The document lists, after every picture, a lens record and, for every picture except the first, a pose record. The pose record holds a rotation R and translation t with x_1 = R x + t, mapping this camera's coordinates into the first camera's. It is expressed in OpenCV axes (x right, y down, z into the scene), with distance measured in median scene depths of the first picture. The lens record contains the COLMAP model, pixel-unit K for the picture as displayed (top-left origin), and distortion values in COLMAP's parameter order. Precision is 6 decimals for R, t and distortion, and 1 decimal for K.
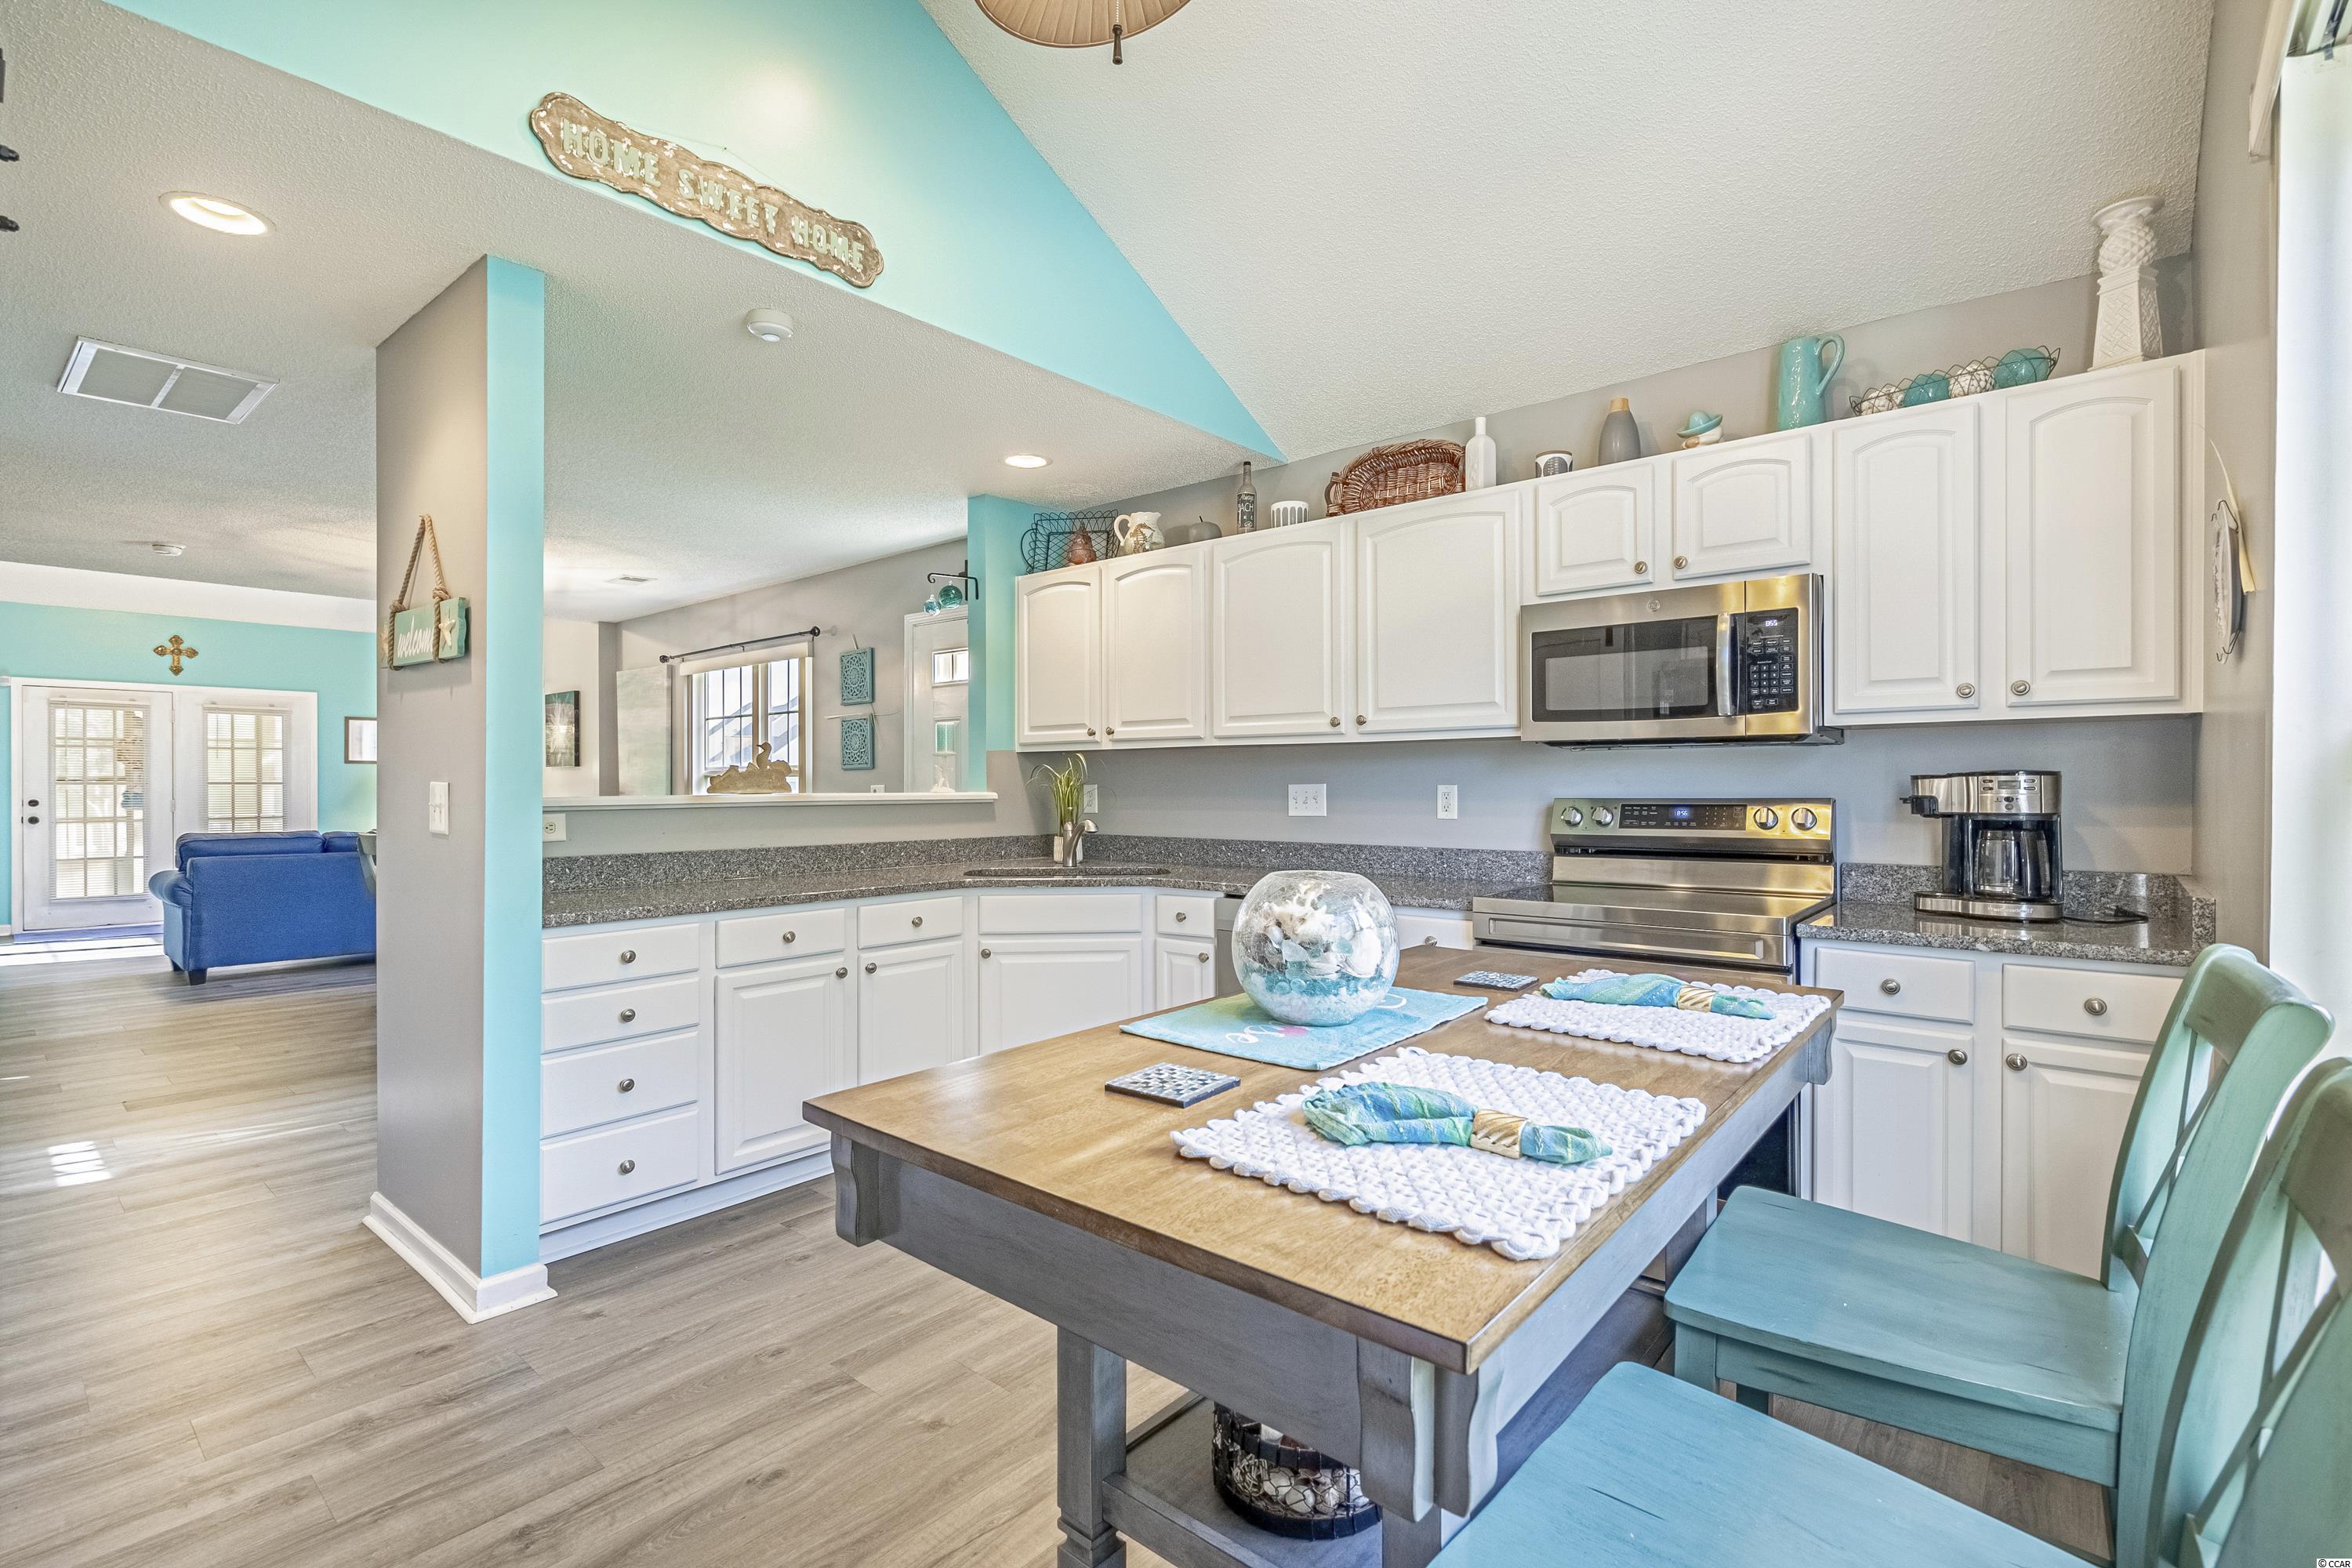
lens RADIAL K [[1078.8, 0, 1188.7], [0, 1078.8, 777.3], [0, 0, 1]] dist [-0.005436, 0.003232]
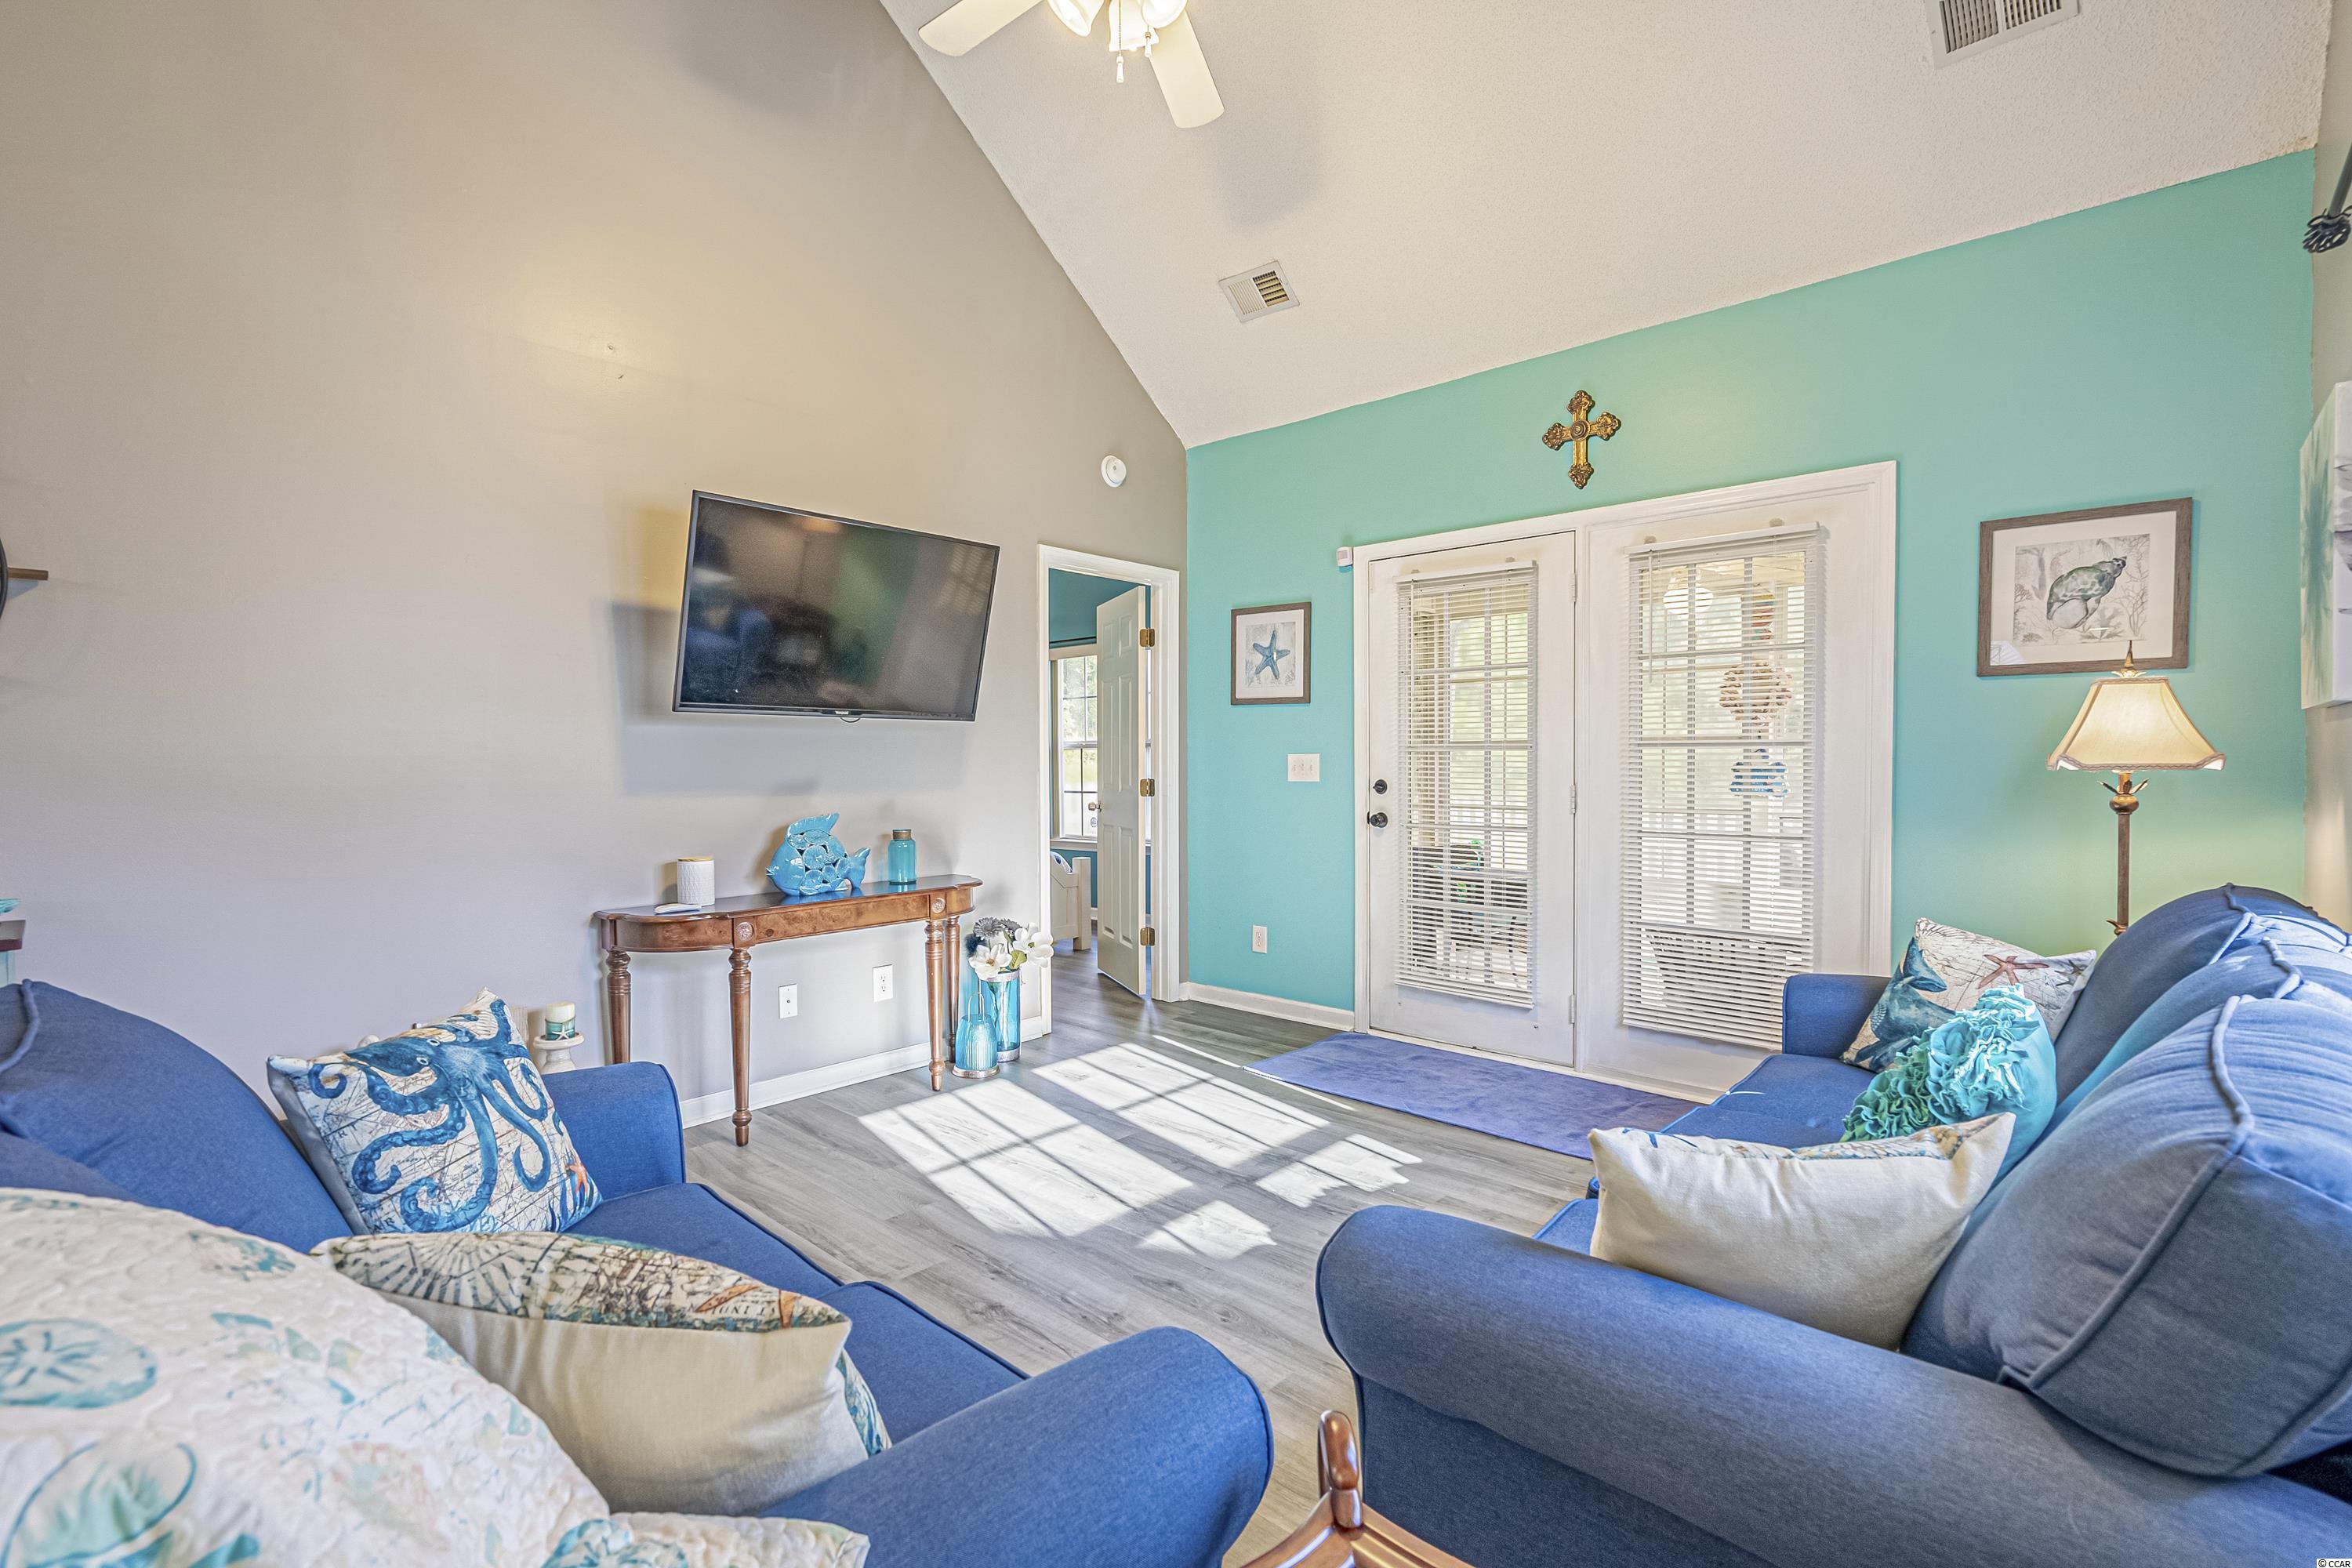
lens RADIAL K [[1078.8, 0, 1190.7], [0, 1078.8, 785.5], [0, 0, 1]] dist [-0.005436, 0.003232]
pose [[-0.021740, 0.029478, -0.999329, -1.173090], [0.004877, 0.999556, 0.029378, 0.017203], [0.999752, -0.004235, -0.021874, 1.952075]]
